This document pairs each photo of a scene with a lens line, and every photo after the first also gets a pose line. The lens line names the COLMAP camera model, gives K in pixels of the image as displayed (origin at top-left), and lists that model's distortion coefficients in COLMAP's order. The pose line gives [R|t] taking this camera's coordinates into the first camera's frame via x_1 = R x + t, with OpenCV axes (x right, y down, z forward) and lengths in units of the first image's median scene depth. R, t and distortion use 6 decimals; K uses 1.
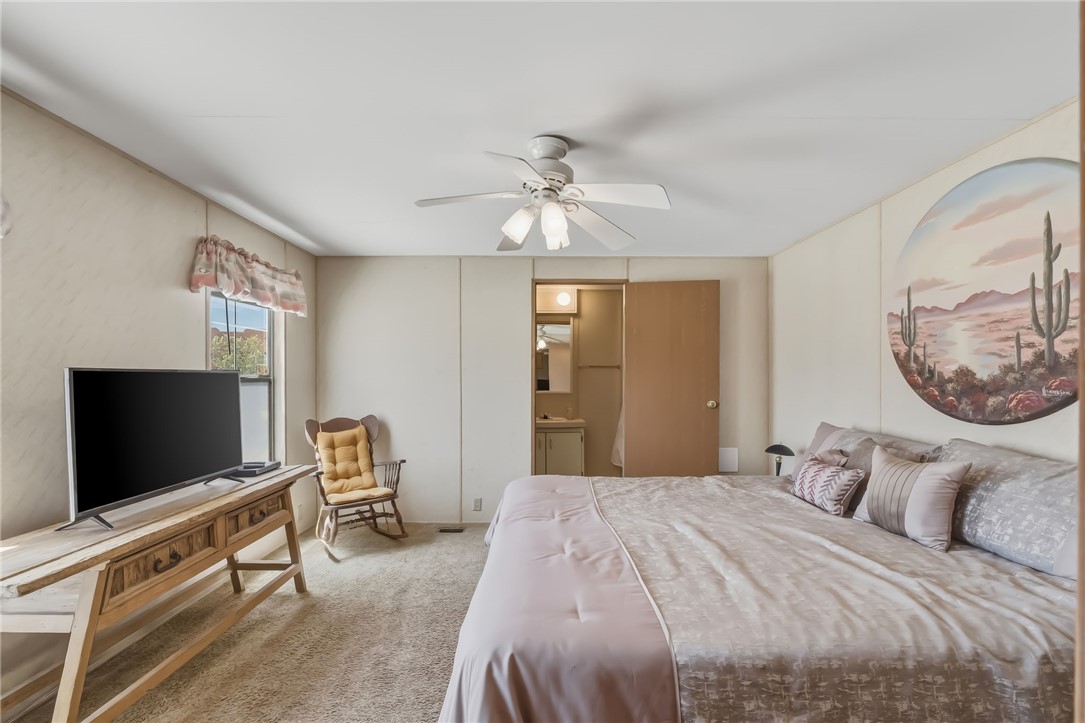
lens RADIAL K [[462.2, 0, 545.4], [0, 462.2, 372.6], [0, 0, 1]] dist [-0.016261, 0.001123]
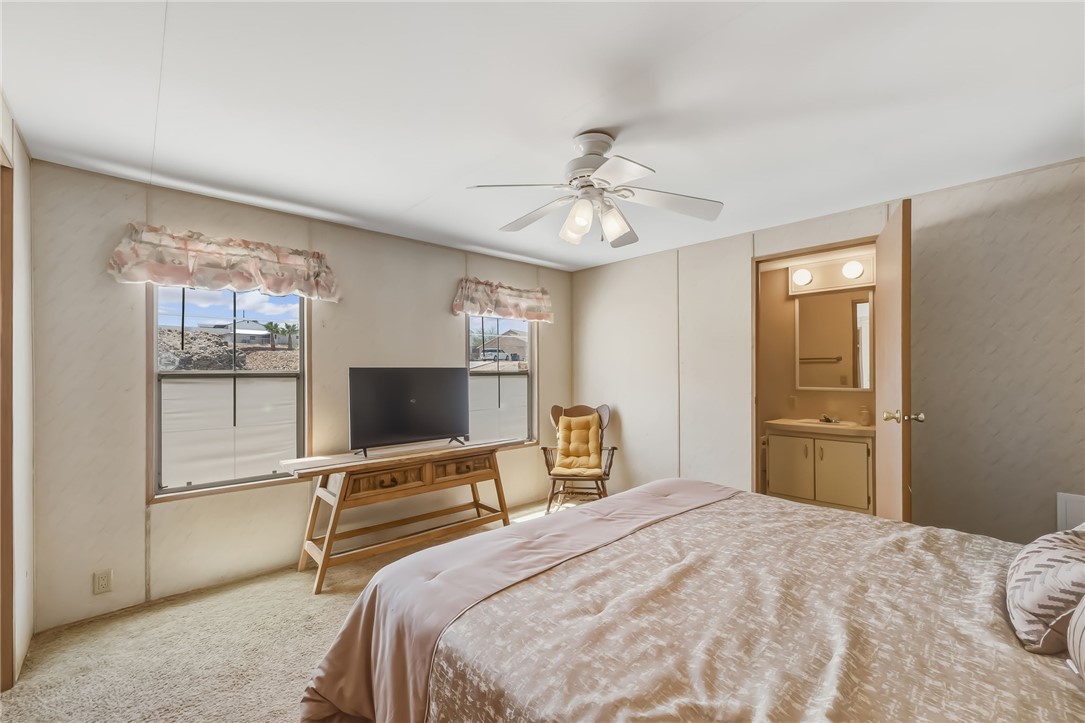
lens RADIAL K [[447.2, 0, 522.1], [0, 447.2, 360.0], [0, 0, 1]] dist [-0.013663, 0.002581]
pose [[0.660241, -0.020163, -0.750783, 0.424287], [0.011190, 0.999793, -0.017011, -0.001426], [0.750971, 0.002830, 0.660329, 0.166060]]
